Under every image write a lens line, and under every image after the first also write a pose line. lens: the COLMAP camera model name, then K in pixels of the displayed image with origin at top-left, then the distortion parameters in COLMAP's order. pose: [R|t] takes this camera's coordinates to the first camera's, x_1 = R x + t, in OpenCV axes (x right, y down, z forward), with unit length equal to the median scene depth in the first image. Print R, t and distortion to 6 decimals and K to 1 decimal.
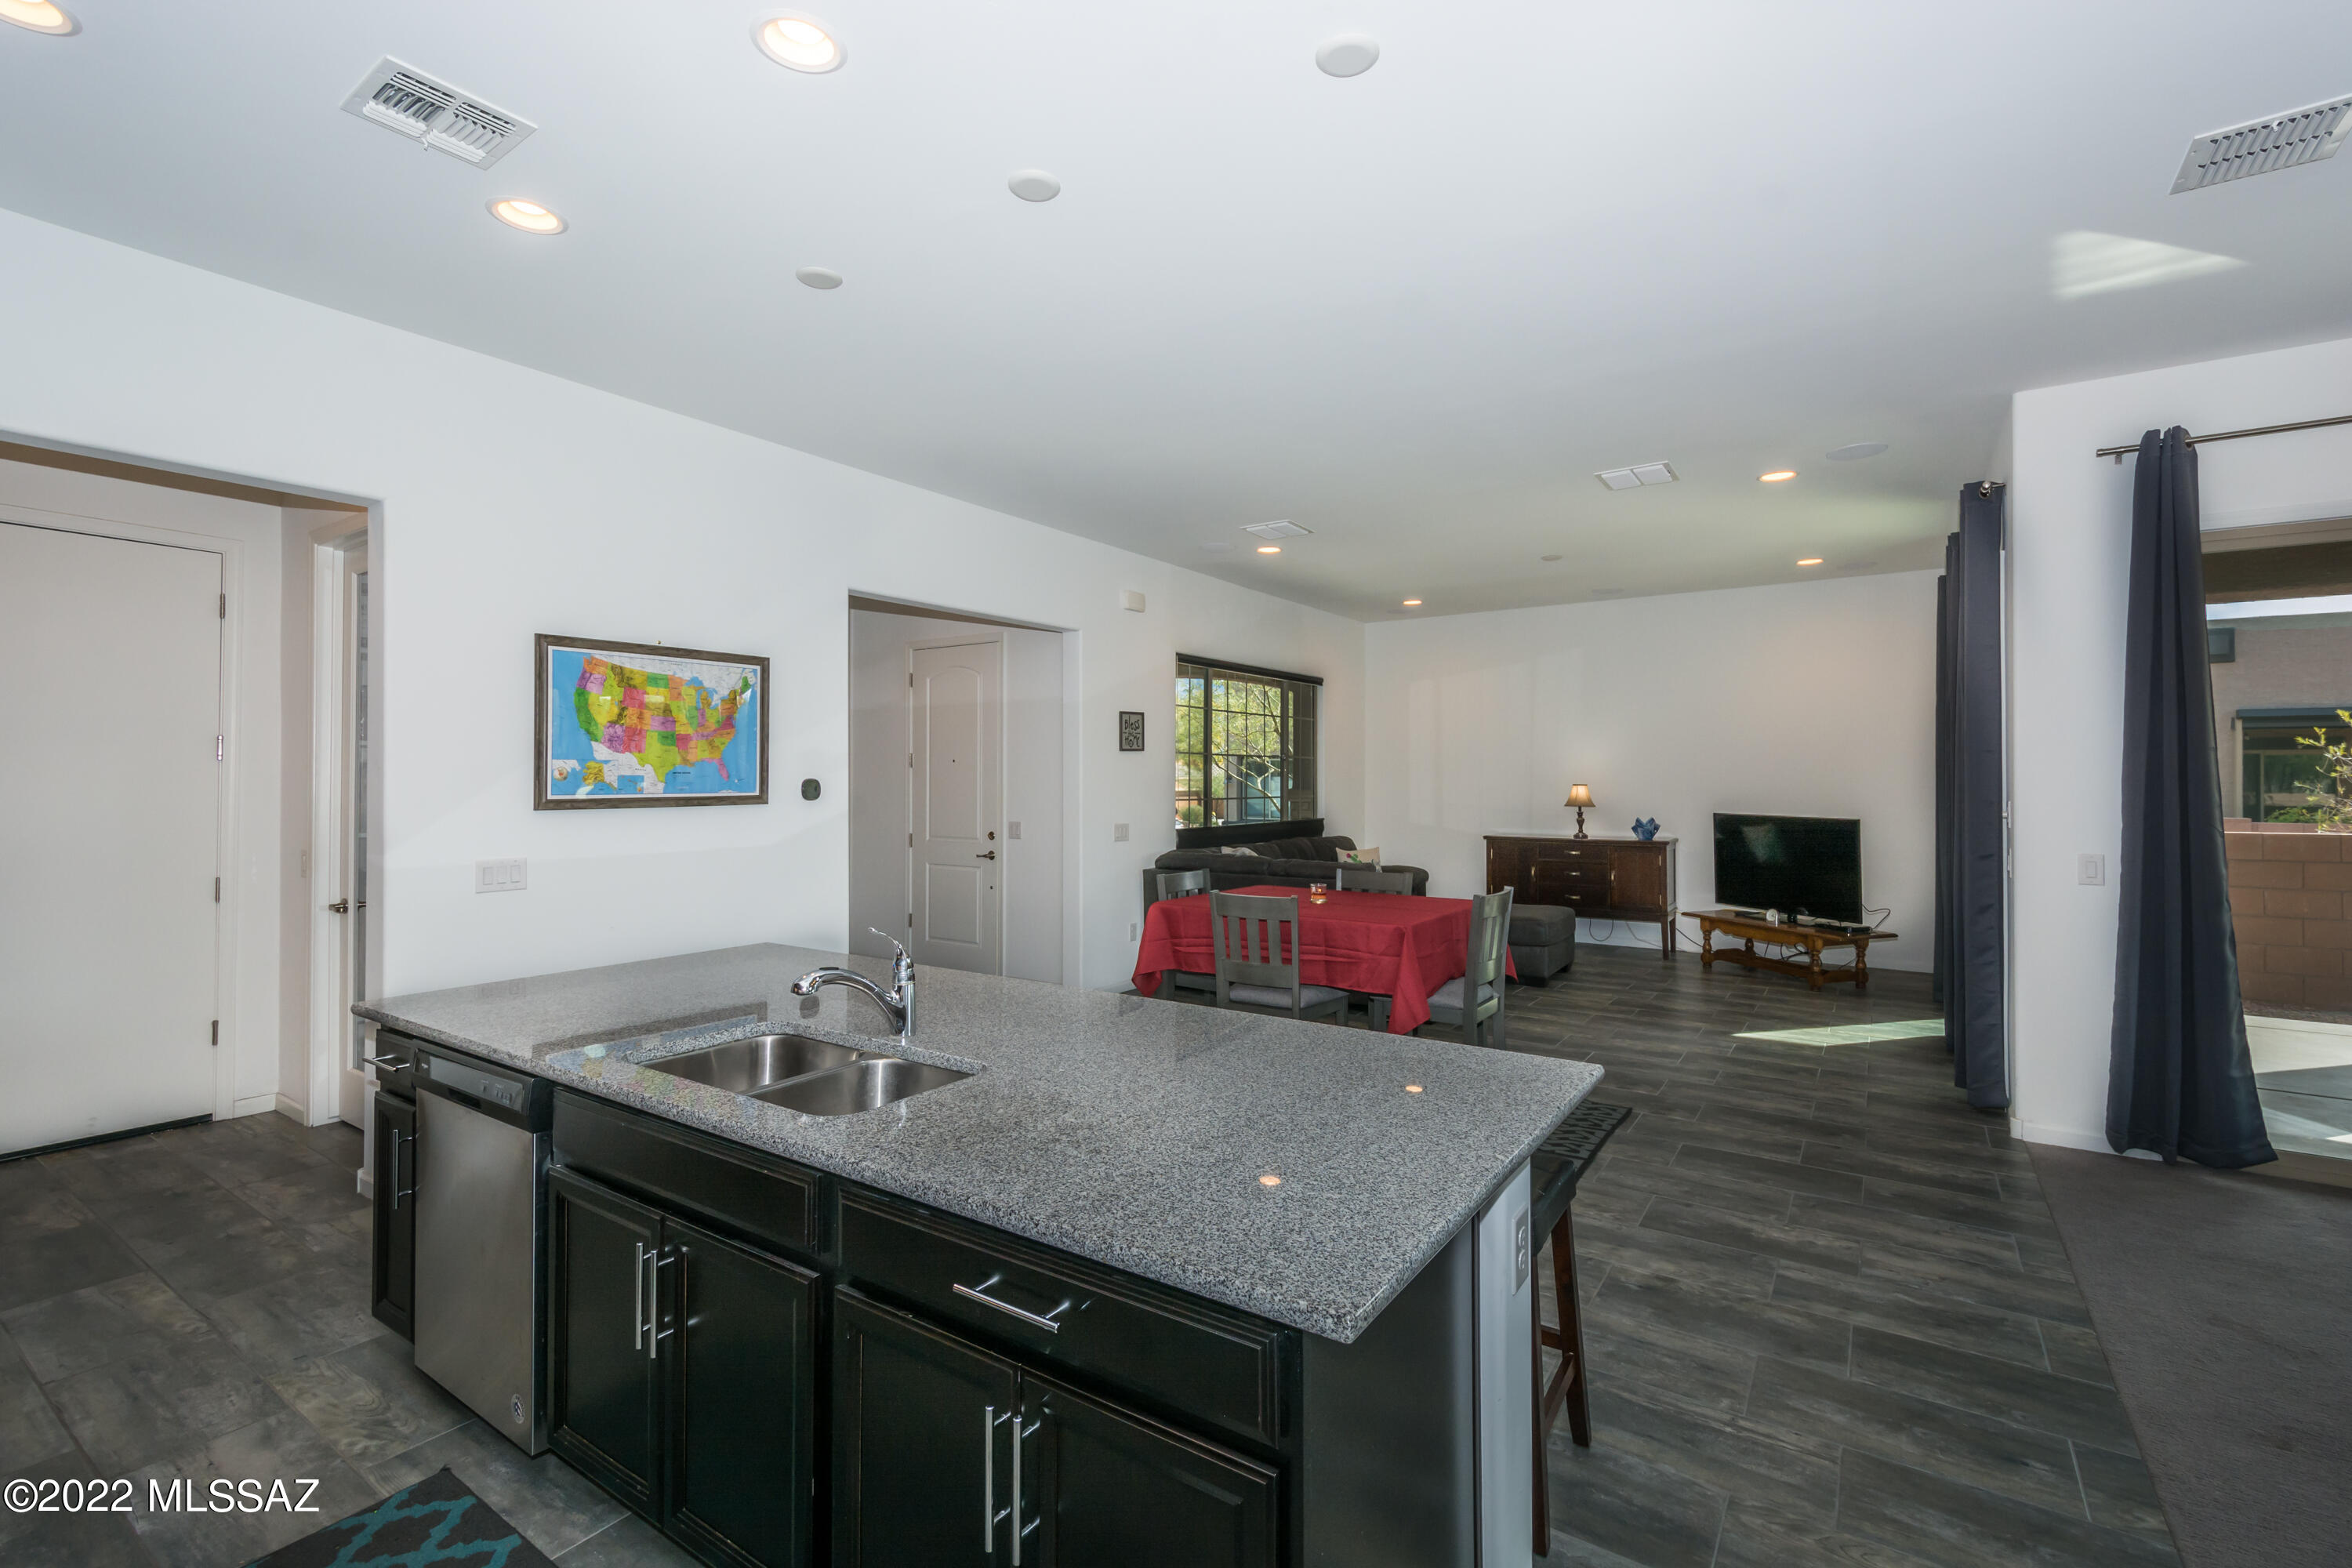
lens RADIAL K [[1047.9, 0, 1176.9], [0, 1047.9, 768.8], [0, 0, 1]] dist [0.003617, 0.000257]
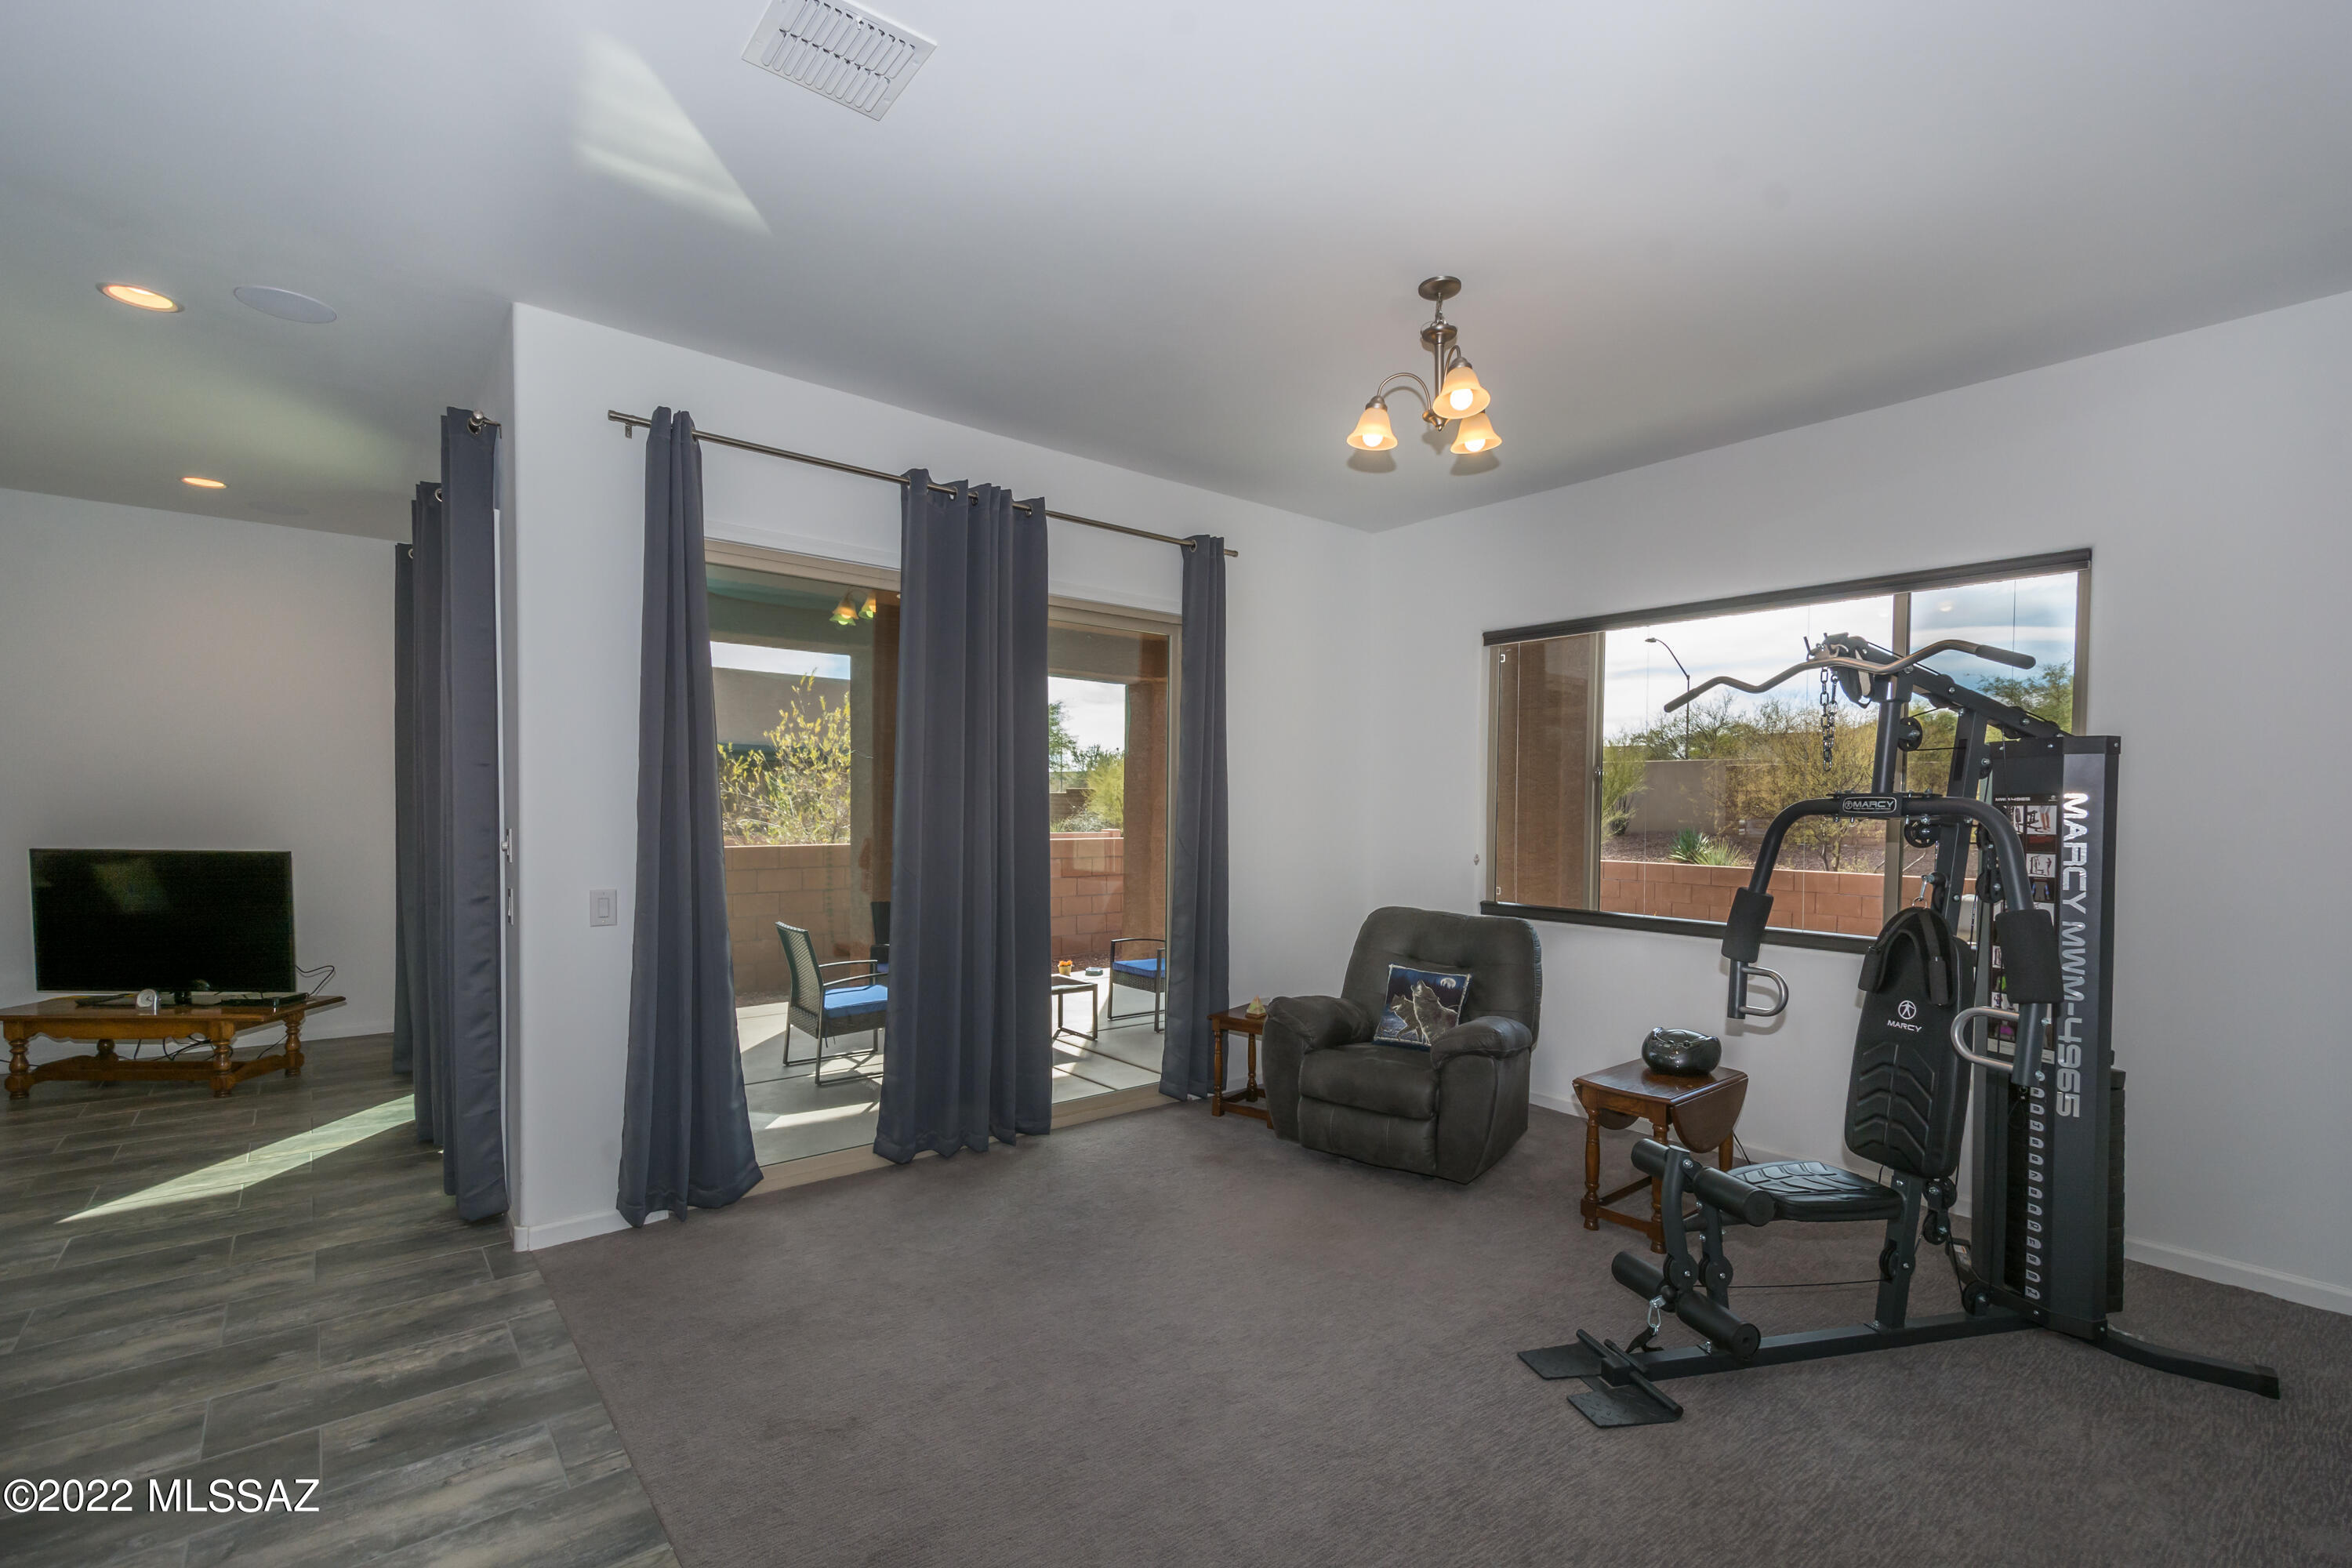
lens RADIAL K [[1033.0, 0, 1202.4], [0, 1033.0, 836.9], [0, 0, 1]] dist [-0.001388, -0.000354]
pose [[0.258809, -0.028786, 0.965499, 0.108167], [-0.019607, 0.999193, 0.035047, -0.000524], [-0.965729, -0.028001, 0.258036, 0.180097]]
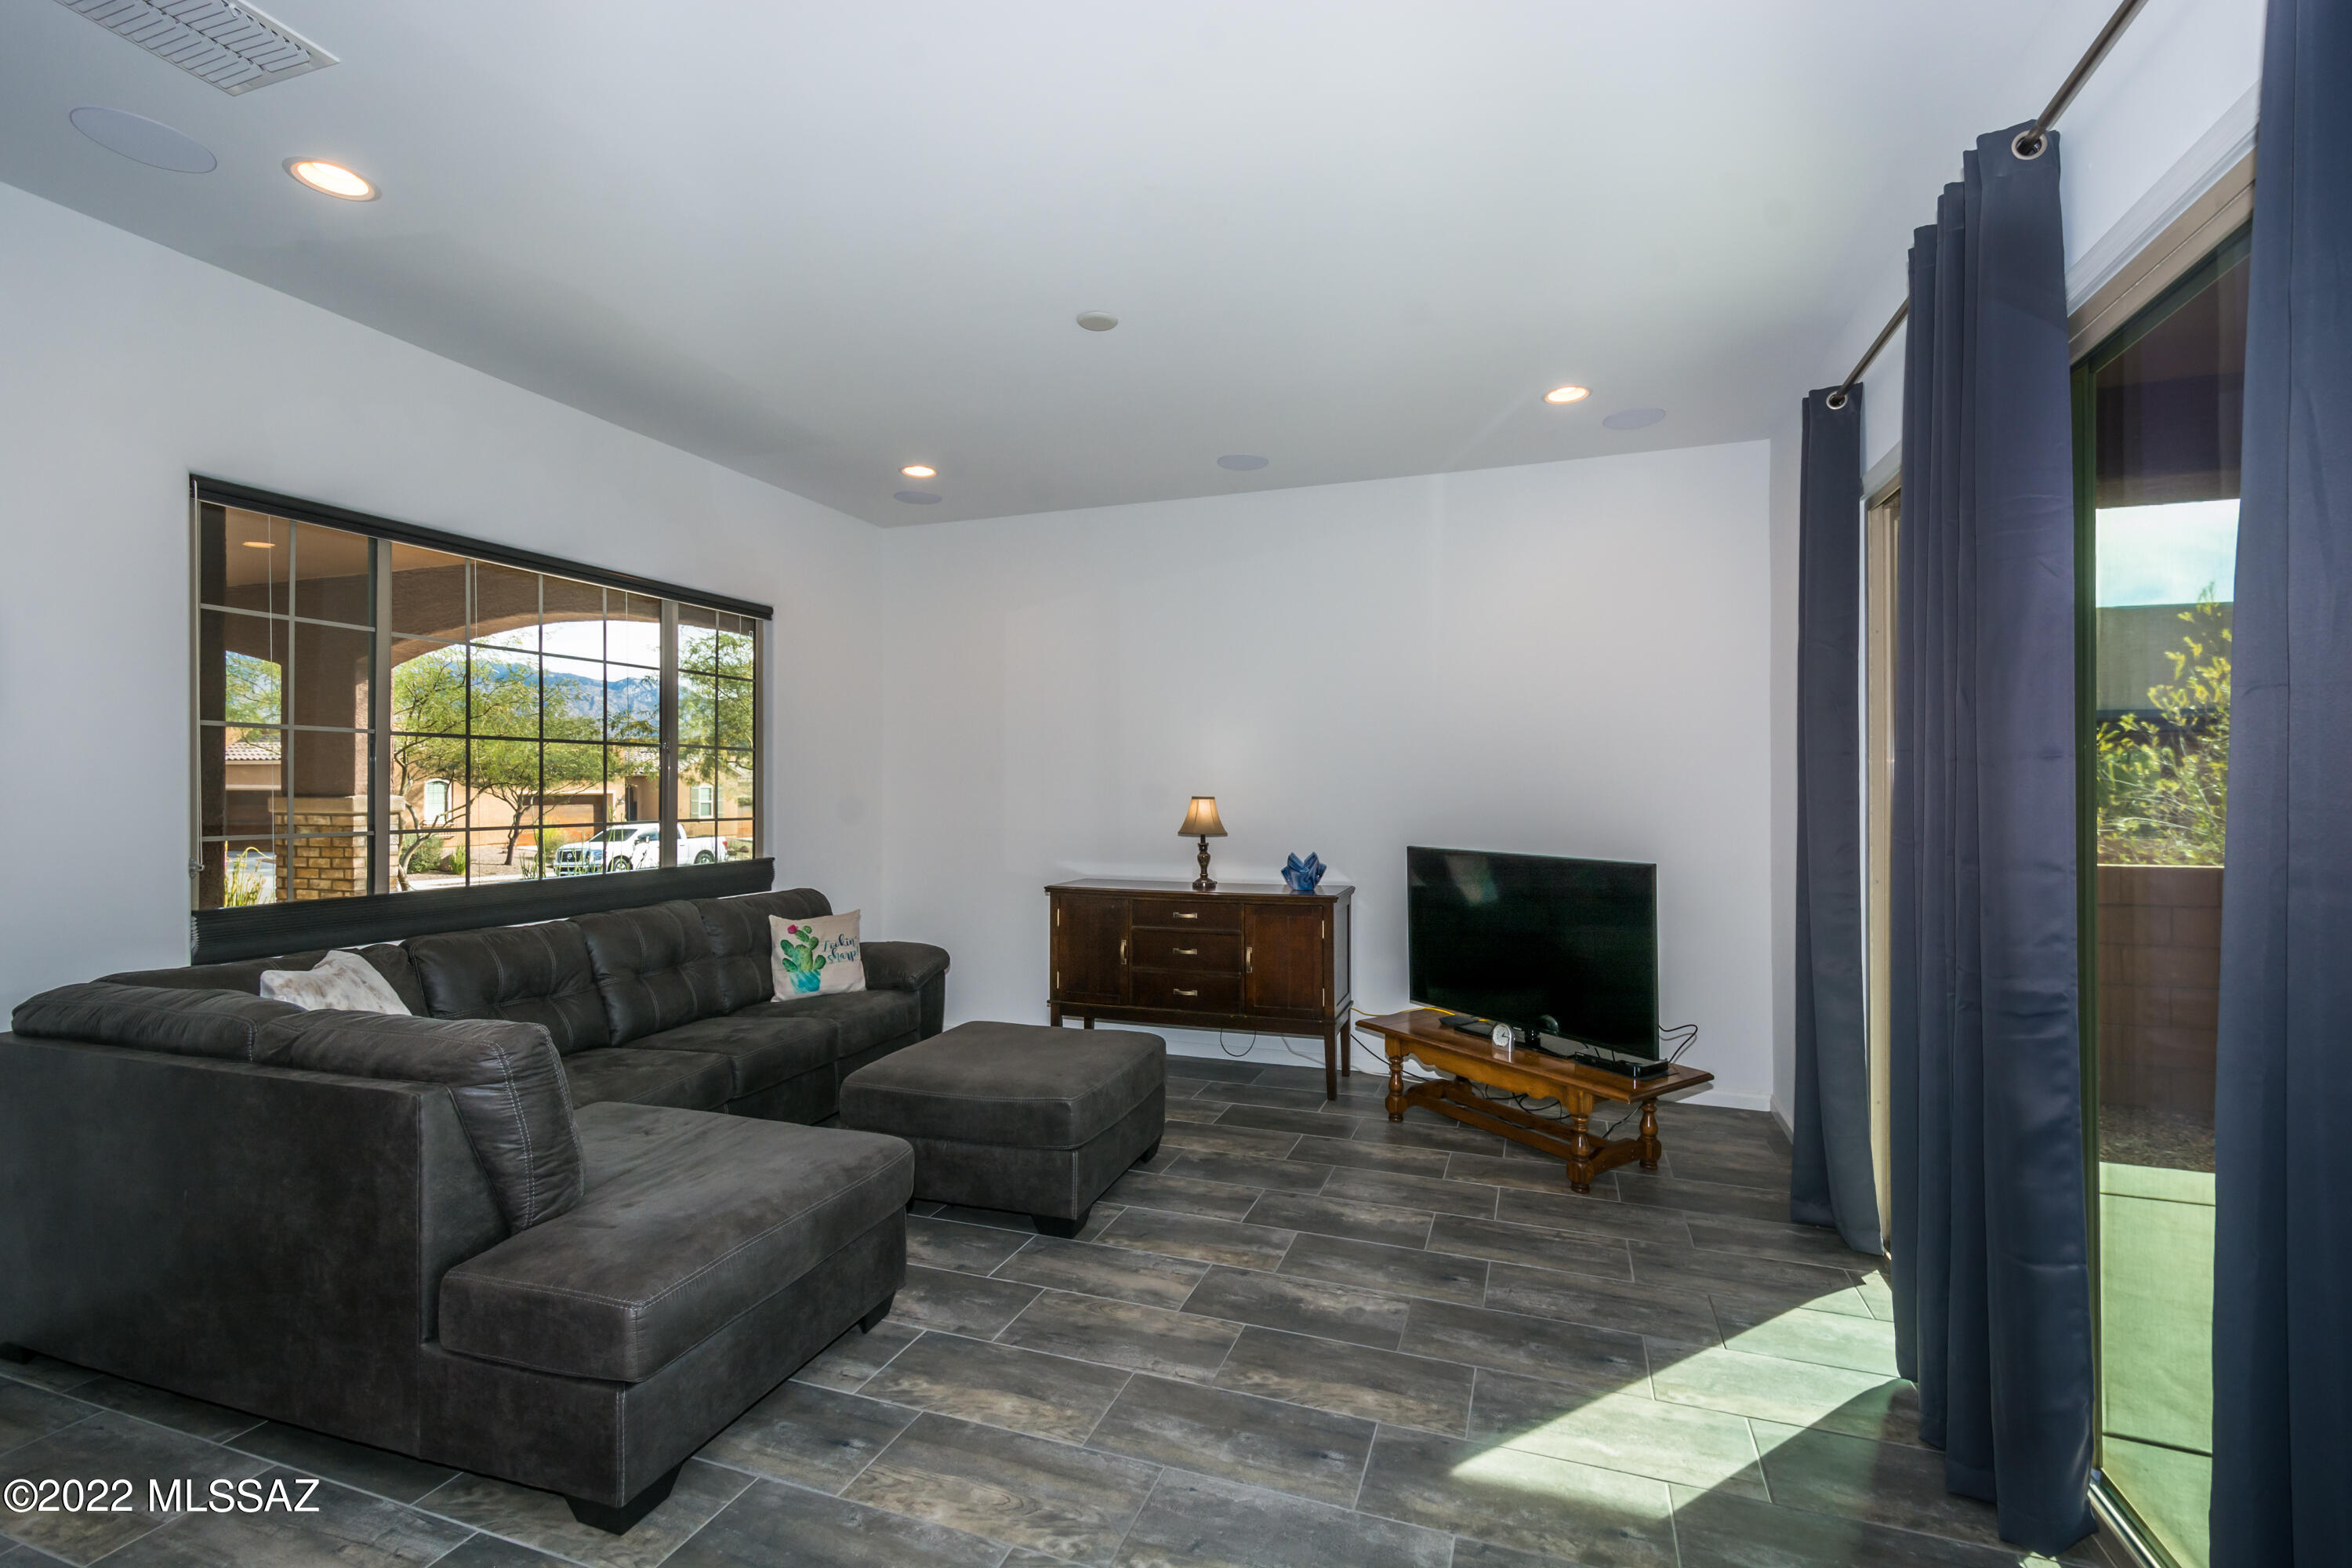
lens RADIAL K [[1006.5, 0, 1212.7], [0, 1006.5, 784.9], [0, 0, 1]] dist [0.001166, 0.000074]
pose [[0.960695, 0.003939, 0.277578, 0.275893], [-0.005343, 0.999976, 0.004300, 0.006710], [-0.277555, -0.005614, 0.960693, 0.539279]]
